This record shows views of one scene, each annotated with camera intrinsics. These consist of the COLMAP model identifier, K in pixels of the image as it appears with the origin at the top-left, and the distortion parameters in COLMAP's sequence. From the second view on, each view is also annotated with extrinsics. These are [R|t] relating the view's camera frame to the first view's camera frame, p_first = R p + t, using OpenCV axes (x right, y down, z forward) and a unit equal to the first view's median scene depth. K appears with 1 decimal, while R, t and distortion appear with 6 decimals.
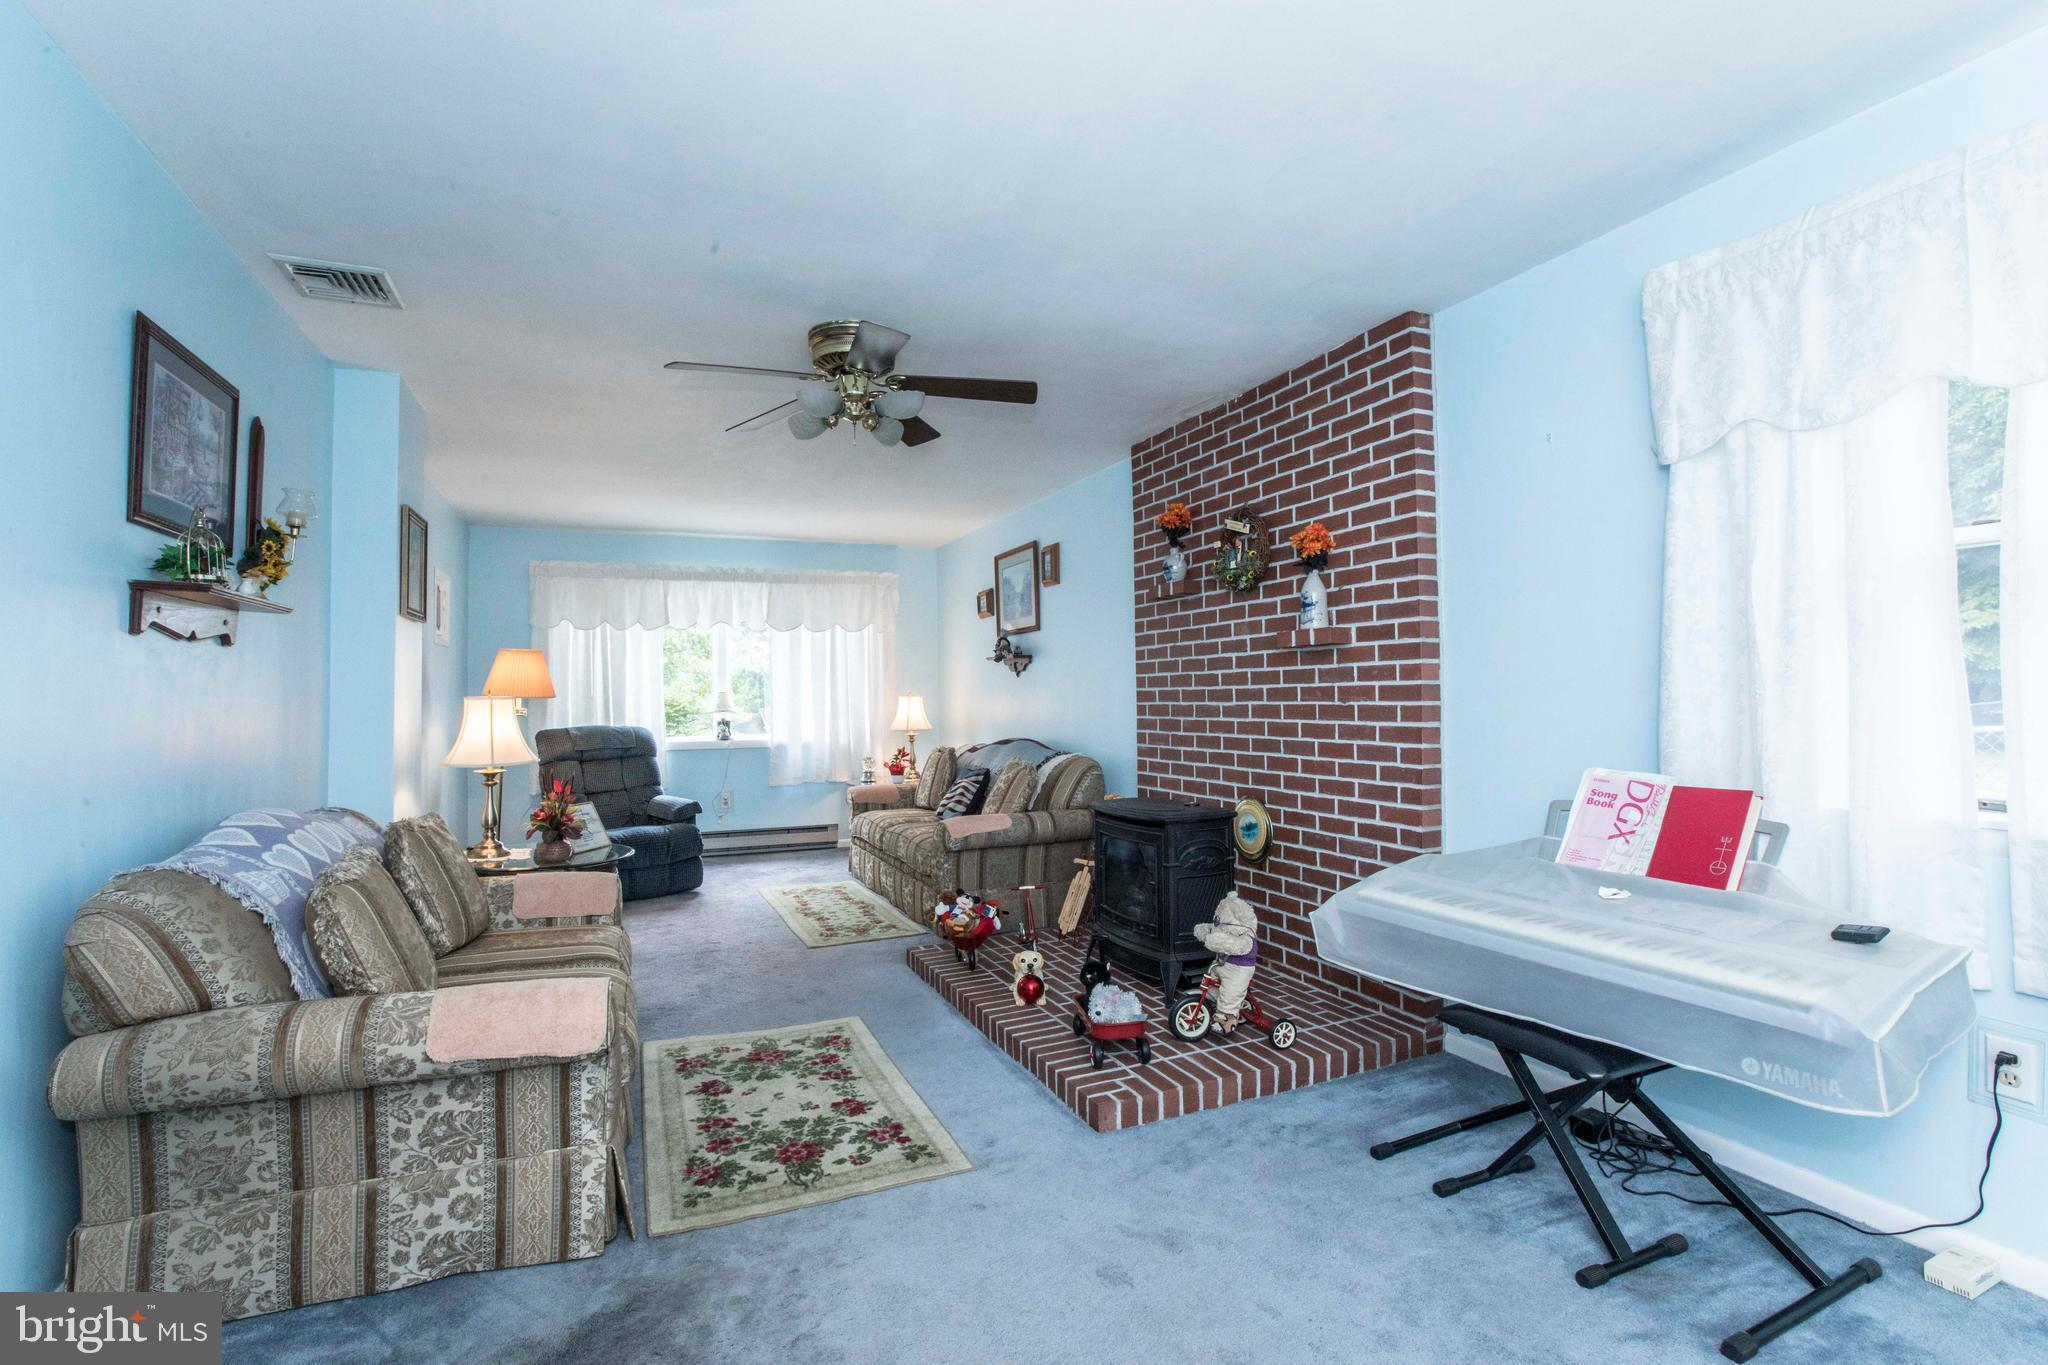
lens RADIAL K [[933.0, 0, 1009.6], [0, 933.0, 683.7], [0, 0, 1]] dist [-0.049717, 0.021693]
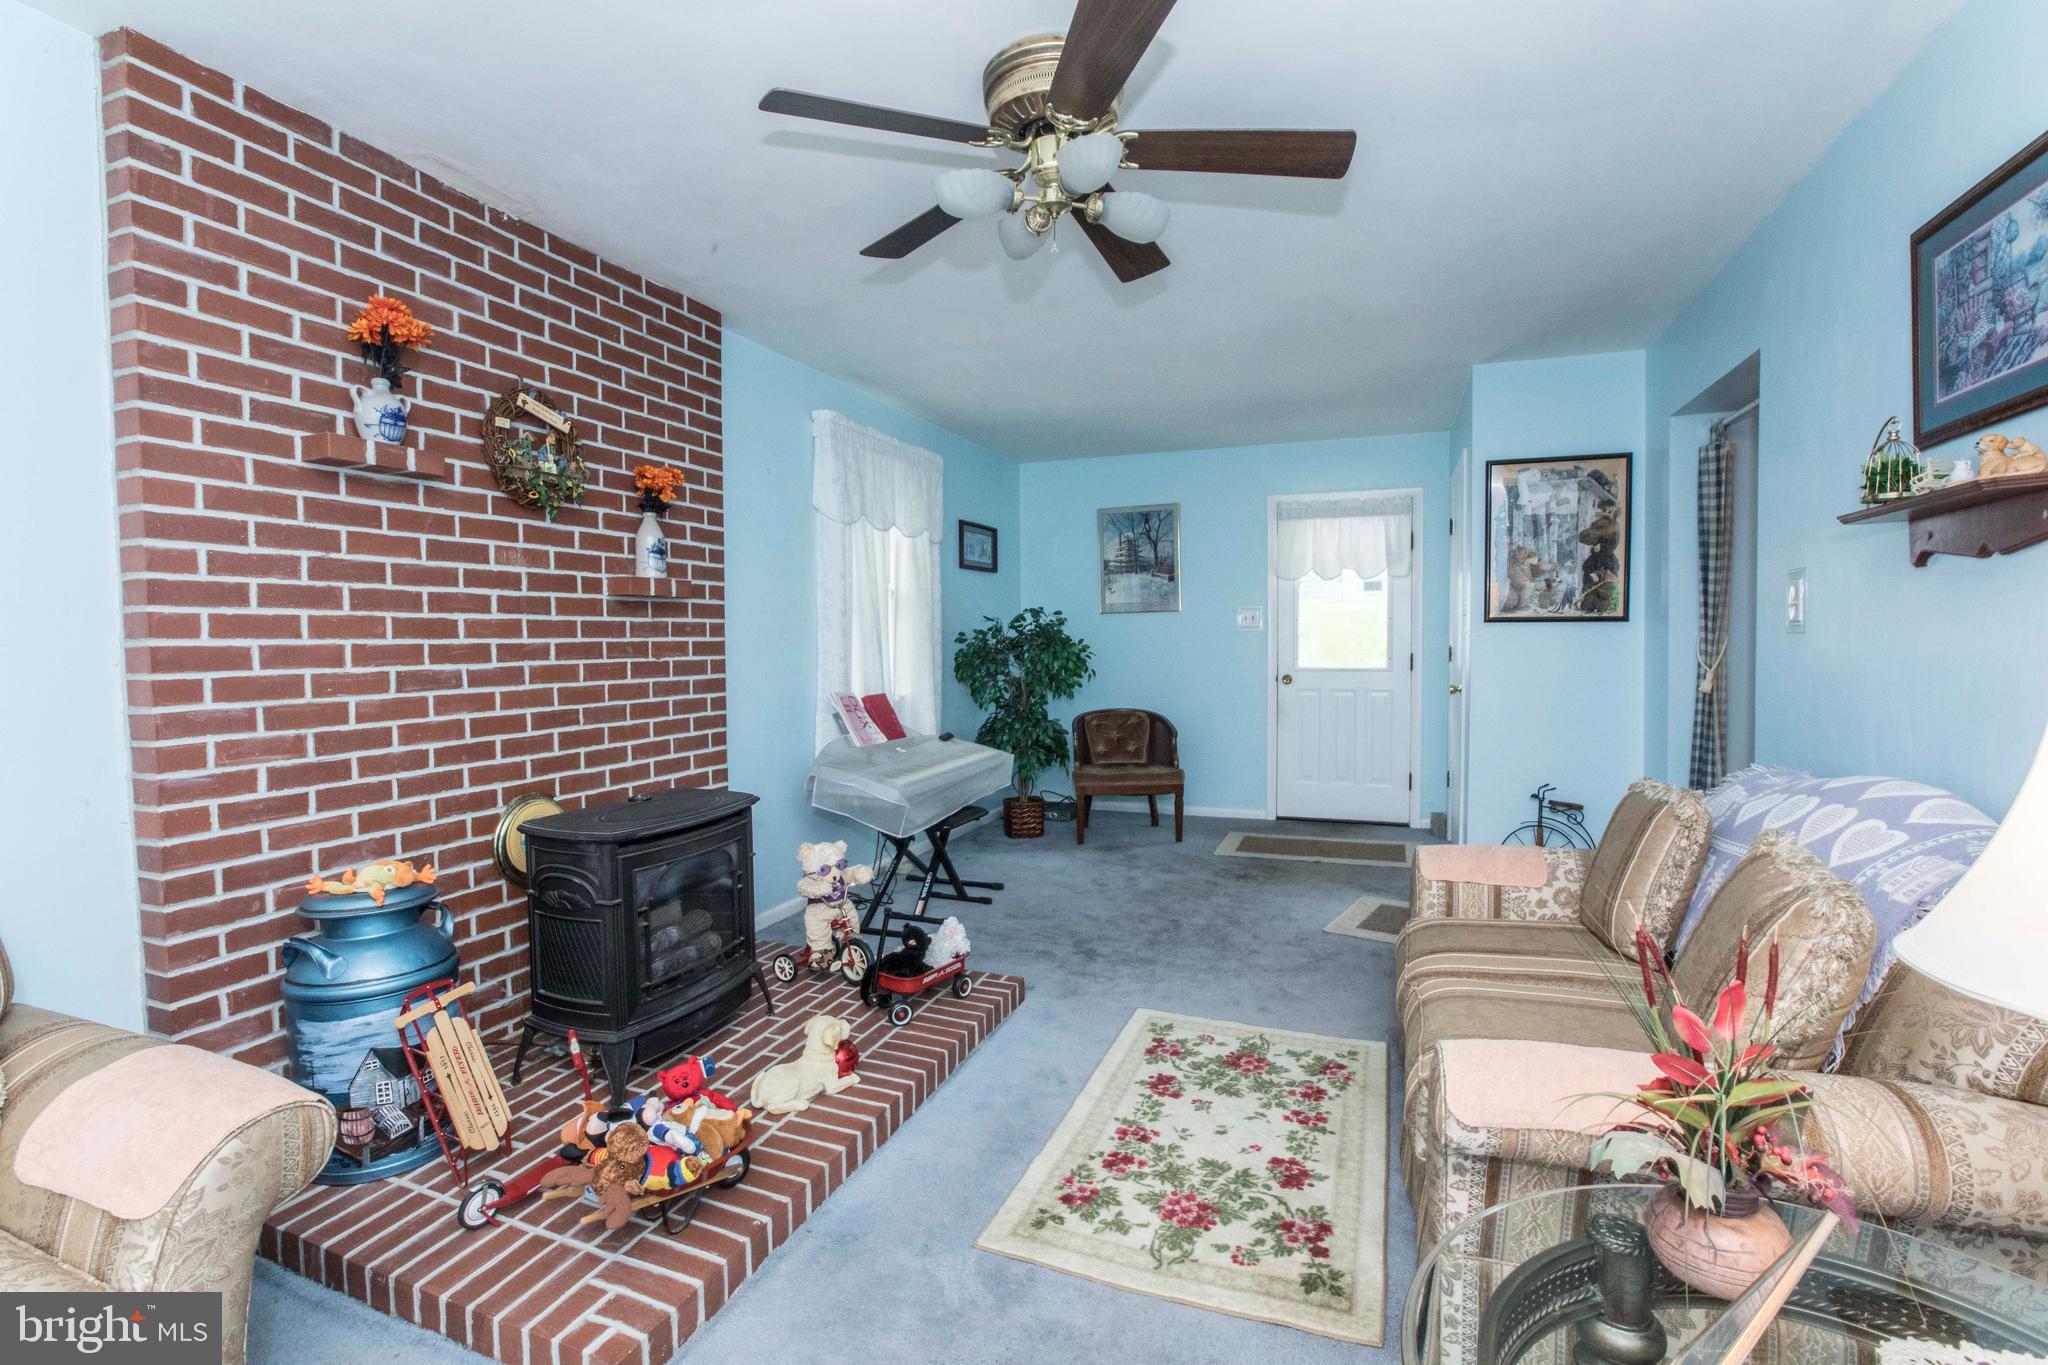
lens RADIAL K [[933.0, 0, 1009.6], [0, 933.0, 683.7], [0, 0, 1]] dist [-0.049717, 0.021693]
pose [[-0.710948, -0.017135, 0.703036, -0.583424], [0.005100, 0.999551, 0.029519, 0.020093], [-0.703227, 0.024572, -0.710541, 1.450994]]
